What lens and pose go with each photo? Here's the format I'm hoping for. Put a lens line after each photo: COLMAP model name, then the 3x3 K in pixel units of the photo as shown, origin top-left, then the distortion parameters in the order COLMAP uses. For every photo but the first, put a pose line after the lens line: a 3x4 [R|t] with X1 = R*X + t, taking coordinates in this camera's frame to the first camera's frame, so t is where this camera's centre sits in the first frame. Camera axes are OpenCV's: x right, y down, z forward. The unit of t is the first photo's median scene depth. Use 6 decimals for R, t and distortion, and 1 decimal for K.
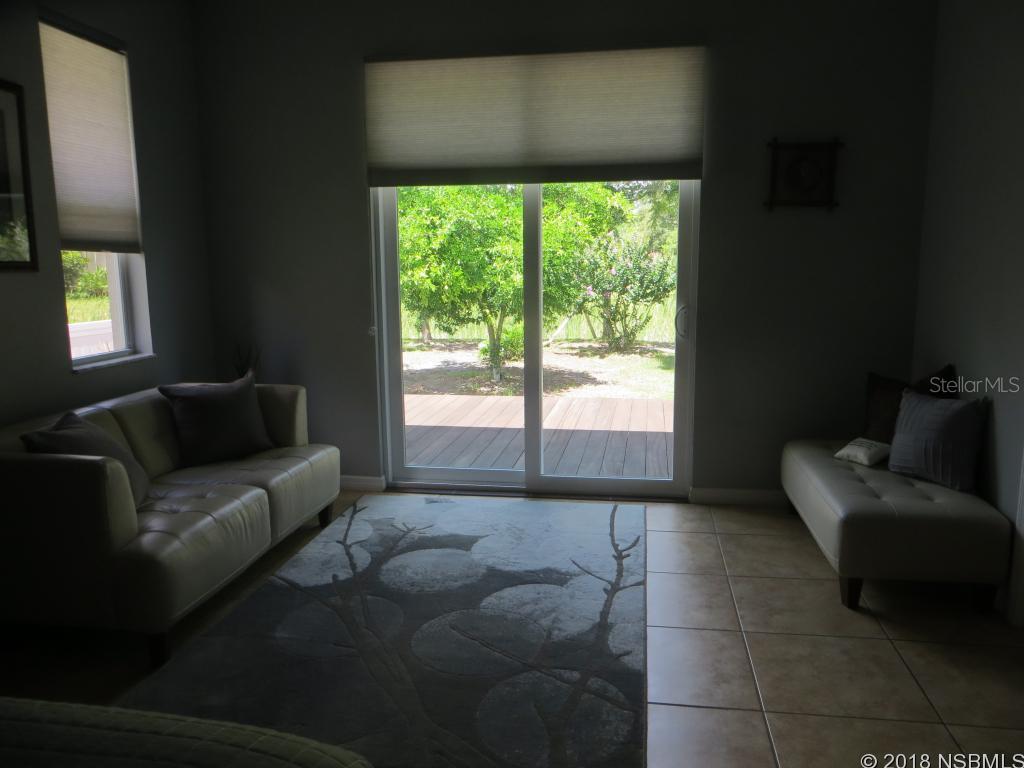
lens RADIAL K [[766.9, 0, 512.0], [0, 766.9, 384.0], [0, 0, 1]] dist [-0.010188, -0.004176]
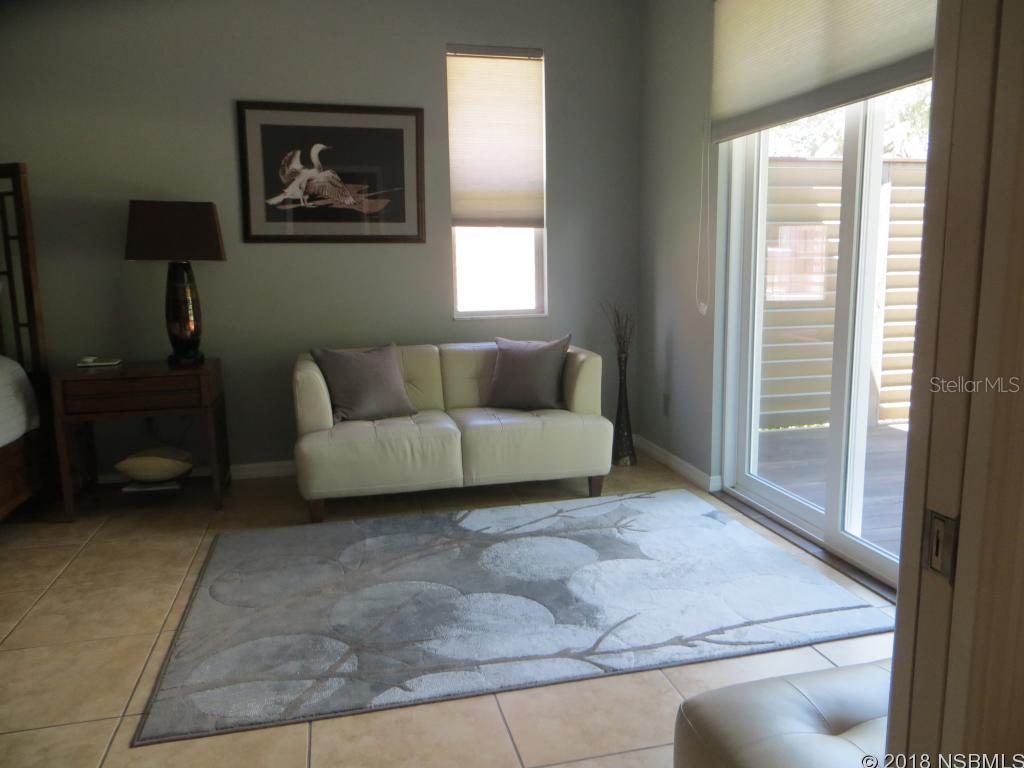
lens RADIAL K [[765.4, 0, 512.0], [0, 765.4, 384.0], [0, 0, 1]] dist [0.019762, -0.002507]
pose [[0.399210, 0.152454, -0.904096, 0.669957], [-0.133891, 0.985201, 0.107011, -0.060258], [0.907031, 0.078331, 0.413714, 0.543535]]
